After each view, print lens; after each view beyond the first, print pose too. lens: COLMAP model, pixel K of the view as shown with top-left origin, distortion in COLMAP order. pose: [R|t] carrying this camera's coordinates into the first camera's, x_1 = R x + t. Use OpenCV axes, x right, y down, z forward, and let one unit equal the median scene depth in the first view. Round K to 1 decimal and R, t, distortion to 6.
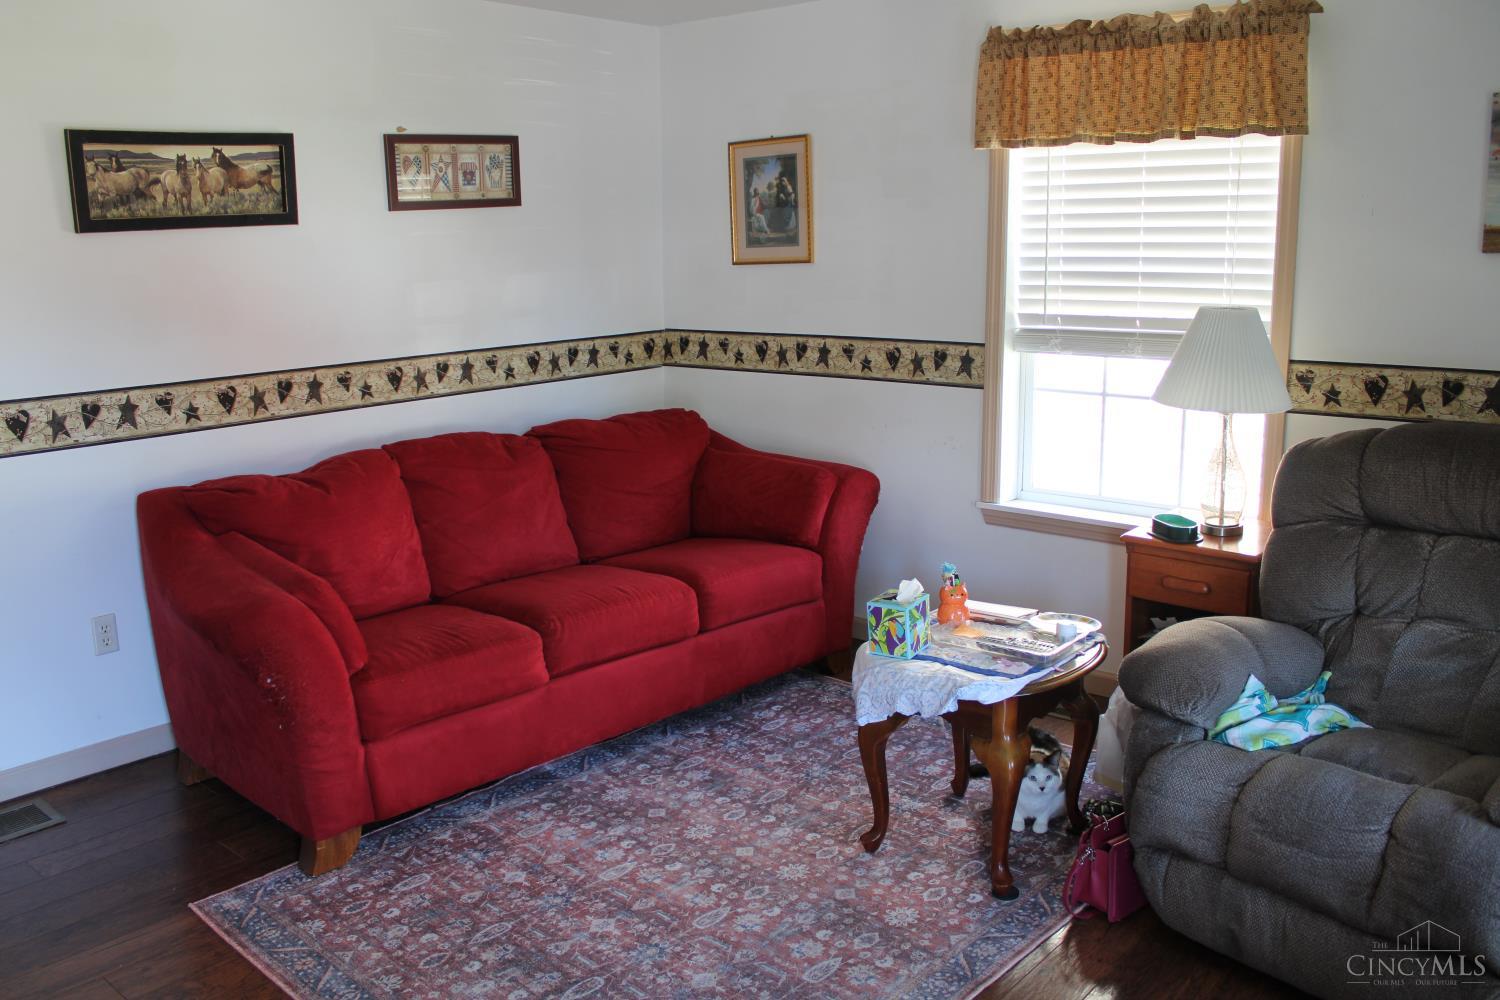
lens RADIAL K [[1256.6, 0, 755.1], [0, 1256.6, 500.9], [0, 0, 1]] dist [-0.166086, 0.149725]
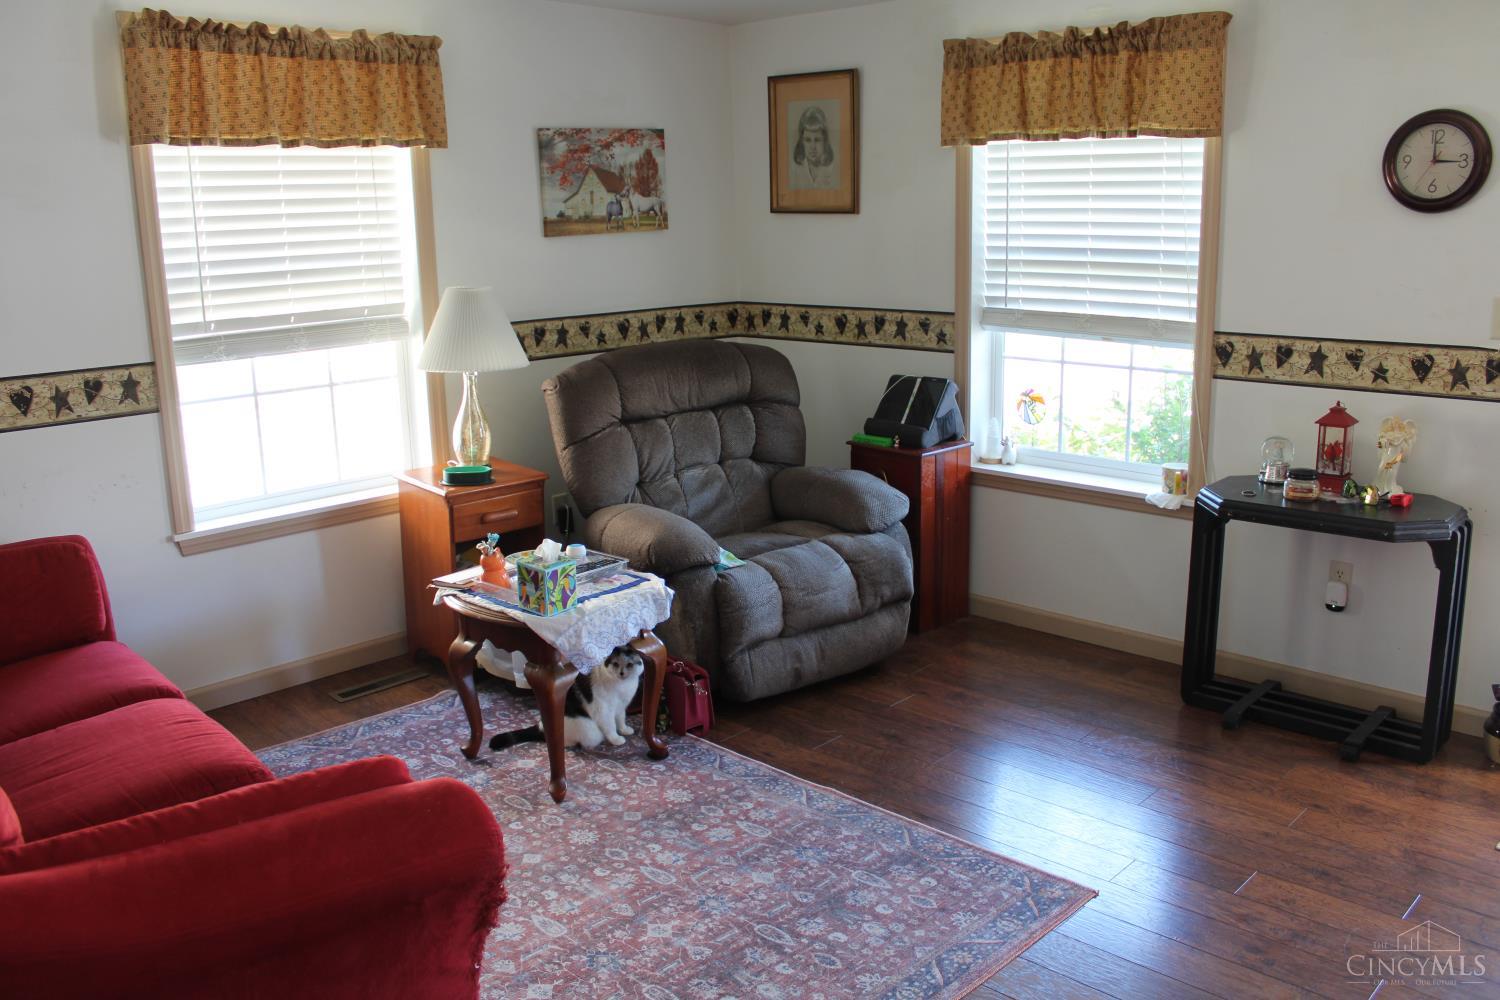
lens RADIAL K [[1256.6, 0, 755.1], [0, 1256.6, 500.9], [0, 0, 1]] dist [-0.166086, 0.149725]
pose [[0.048438, -0.207321, 0.977073, -0.807633], [0.226072, 0.955111, 0.191453, -0.119713], [-0.972905, 0.211616, 0.093133, 0.617303]]
